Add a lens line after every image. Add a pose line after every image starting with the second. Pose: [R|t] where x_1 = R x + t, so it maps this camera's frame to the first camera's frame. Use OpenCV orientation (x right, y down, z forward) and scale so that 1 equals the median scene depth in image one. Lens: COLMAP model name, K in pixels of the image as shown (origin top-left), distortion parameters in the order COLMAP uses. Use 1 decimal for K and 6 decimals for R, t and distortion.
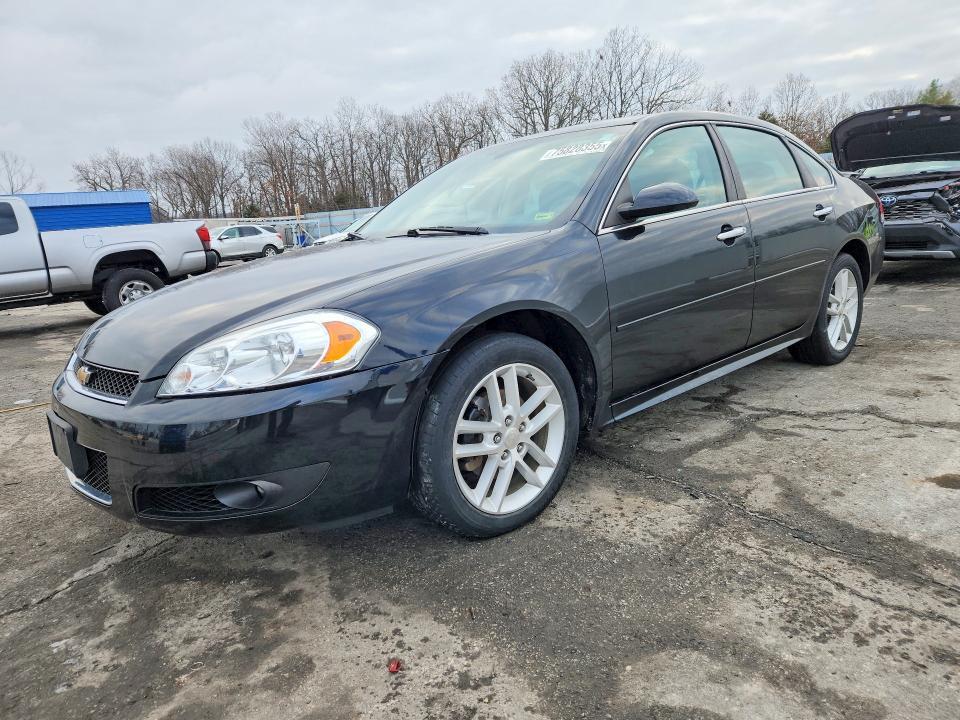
lens RADIAL K [[639.1, 0, 480.0], [0, 639.1, 360.0], [0, 0, 1]] dist [0.071654, -0.053855]
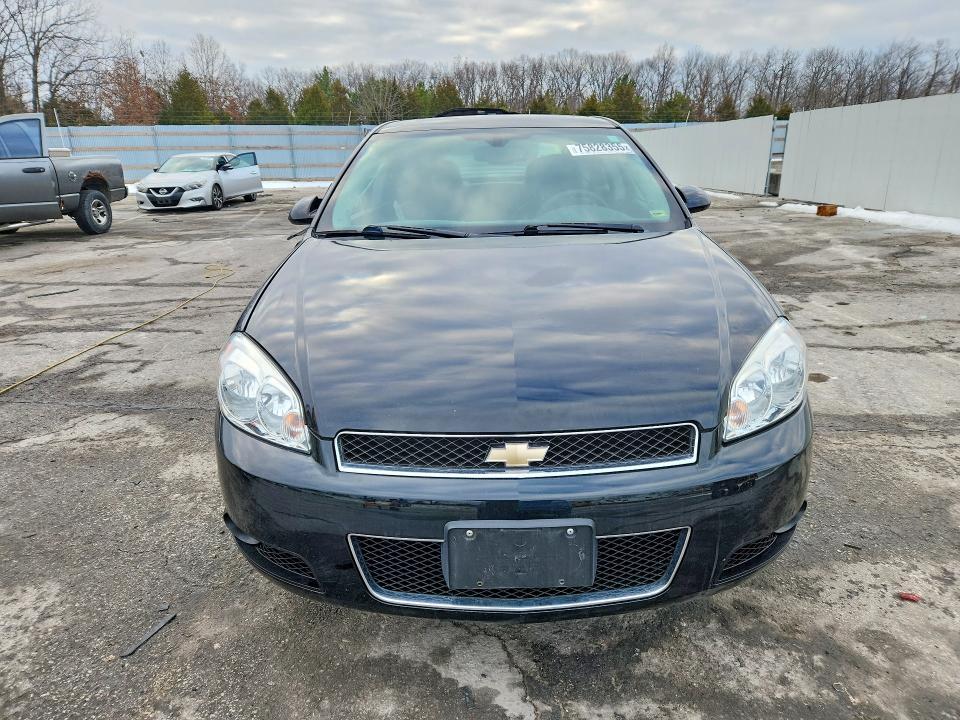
lens RADIAL K [[646.1, 0, 486.9], [0, 646.1, 358.1], [0, 0, 1]] dist [0.071185, -0.054063]
pose [[0.668410, -0.166666, 0.724880, -1.241034], [0.130712, 0.985726, 0.106111, -0.176774], [-0.732217, 0.023825, 0.680654, 0.596986]]
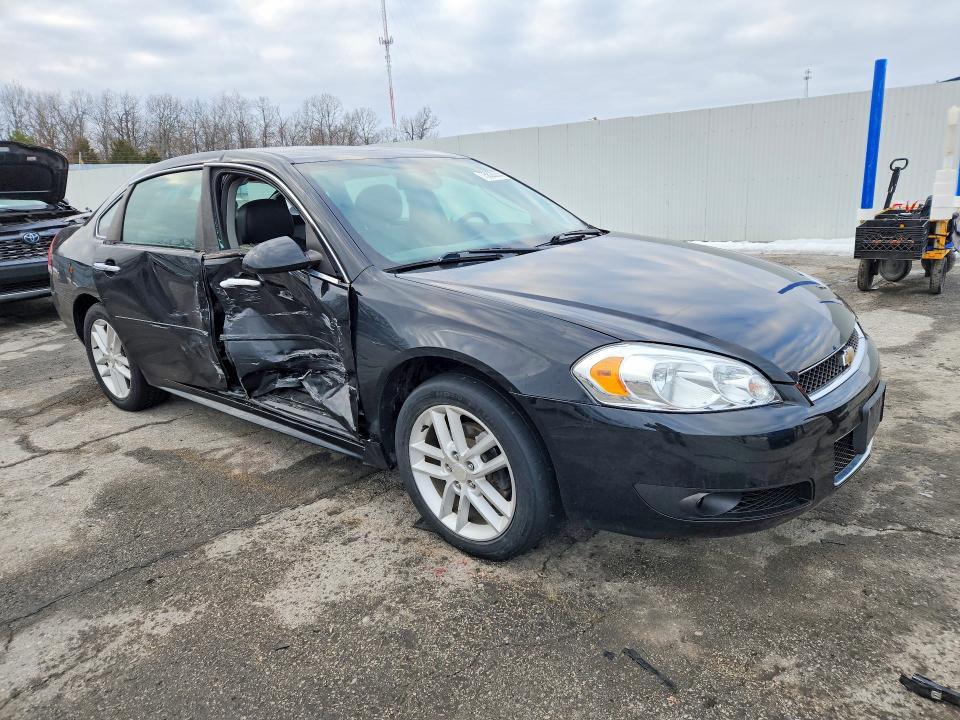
lens RADIAL K [[646.1, 0, 486.9], [0, 646.1, 358.1], [0, 0, 1]] dist [0.071185, -0.054063]
pose [[-0.161588, -0.194621, 0.967477, -1.718474], [0.276163, 0.932274, 0.233664, -0.429700], [-0.947430, 0.304939, -0.096897, 1.840064]]
